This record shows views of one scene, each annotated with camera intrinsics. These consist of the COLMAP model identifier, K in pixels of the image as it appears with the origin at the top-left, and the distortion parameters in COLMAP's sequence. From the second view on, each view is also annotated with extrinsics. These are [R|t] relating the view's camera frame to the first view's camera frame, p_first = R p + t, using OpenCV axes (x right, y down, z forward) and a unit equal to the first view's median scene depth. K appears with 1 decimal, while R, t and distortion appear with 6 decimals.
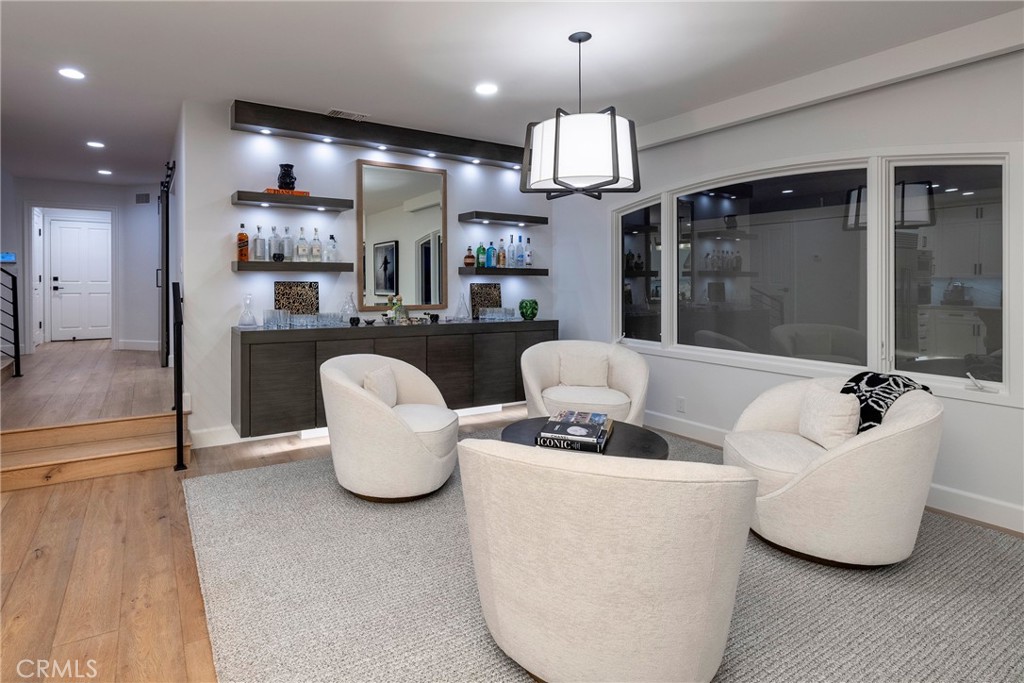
lens RADIAL K [[520.2, 0, 529.9], [0, 520.2, 288.4], [0, 0, 1]] dist [0.001278, 0.000408]
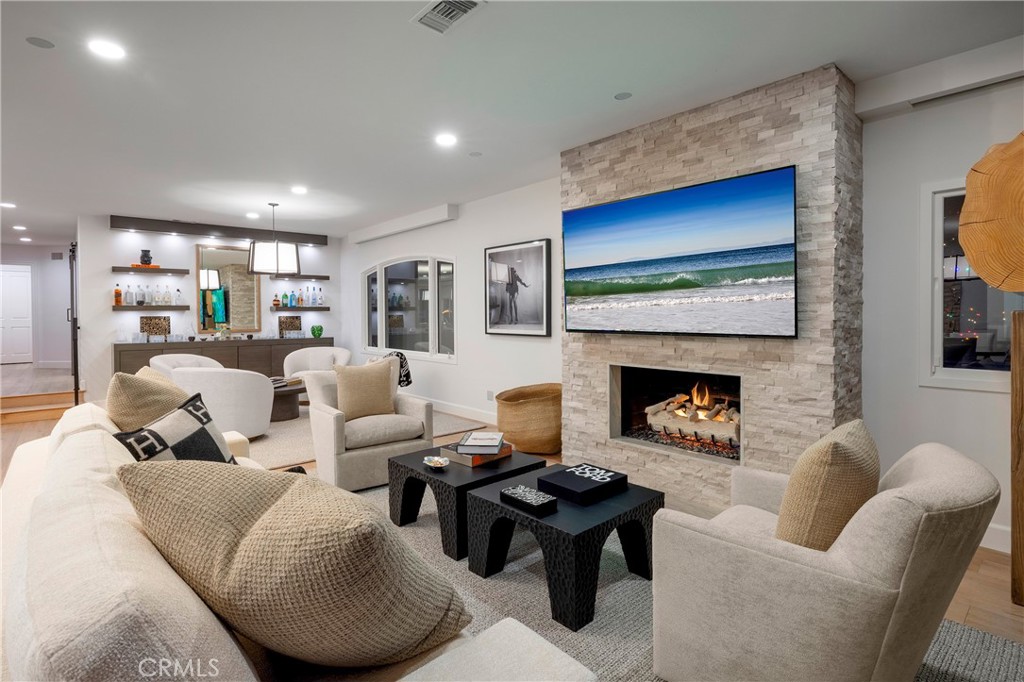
lens RADIAL K [[457.5, 0, 516.9], [0, 457.5, 319.3], [0, 0, 1]] dist [0.002776, 0.000070]
pose [[0.990352, -0.012729, 0.137987, 0.524623], [0.012582, 0.999919, 0.001937, 0.008629], [-0.138001, -0.000182, 0.990432, -0.665592]]
